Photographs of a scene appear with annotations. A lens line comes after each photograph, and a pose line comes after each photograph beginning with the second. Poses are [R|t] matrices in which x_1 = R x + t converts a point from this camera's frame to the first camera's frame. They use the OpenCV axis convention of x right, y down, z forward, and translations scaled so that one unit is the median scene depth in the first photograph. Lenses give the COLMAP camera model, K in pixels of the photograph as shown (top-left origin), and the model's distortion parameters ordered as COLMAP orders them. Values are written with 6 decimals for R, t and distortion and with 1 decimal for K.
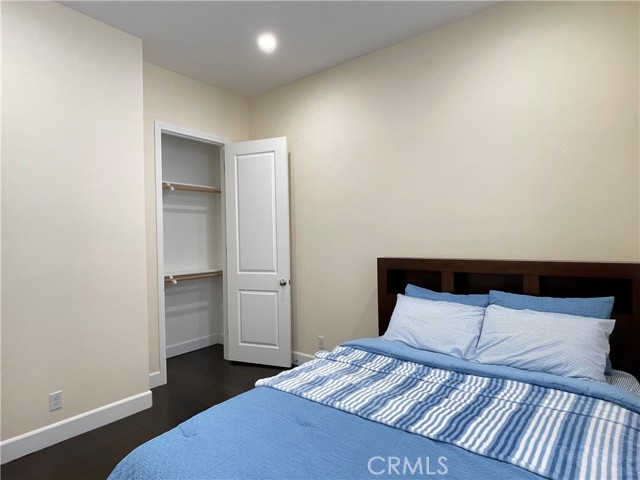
lens RADIAL K [[359.0, 0, 320.0], [0, 359.0, 240.0], [0, 0, 1]] dist [-0.003019, -0.001263]
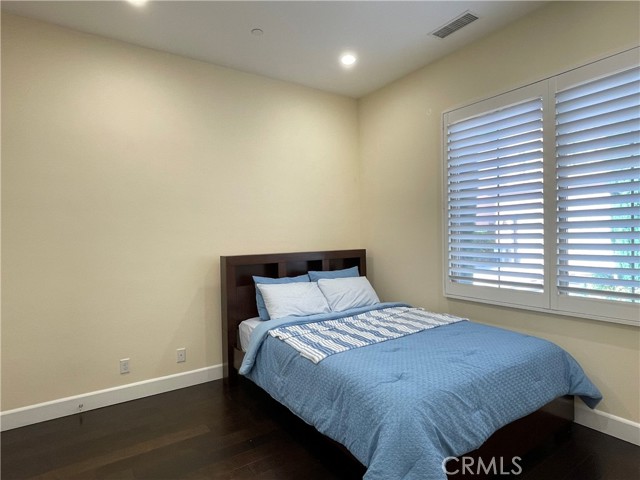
lens RADIAL K [[359.0, 0, 320.0], [0, 359.0, 240.0], [0, 0, 1]] dist [-0.003019, -0.001263]
pose [[0.281151, 0.000188, 0.959663, -1.007340], [0.006566, 0.999976, -0.002119, 0.006797], [-0.959641, 0.006897, 0.281143, 0.511941]]
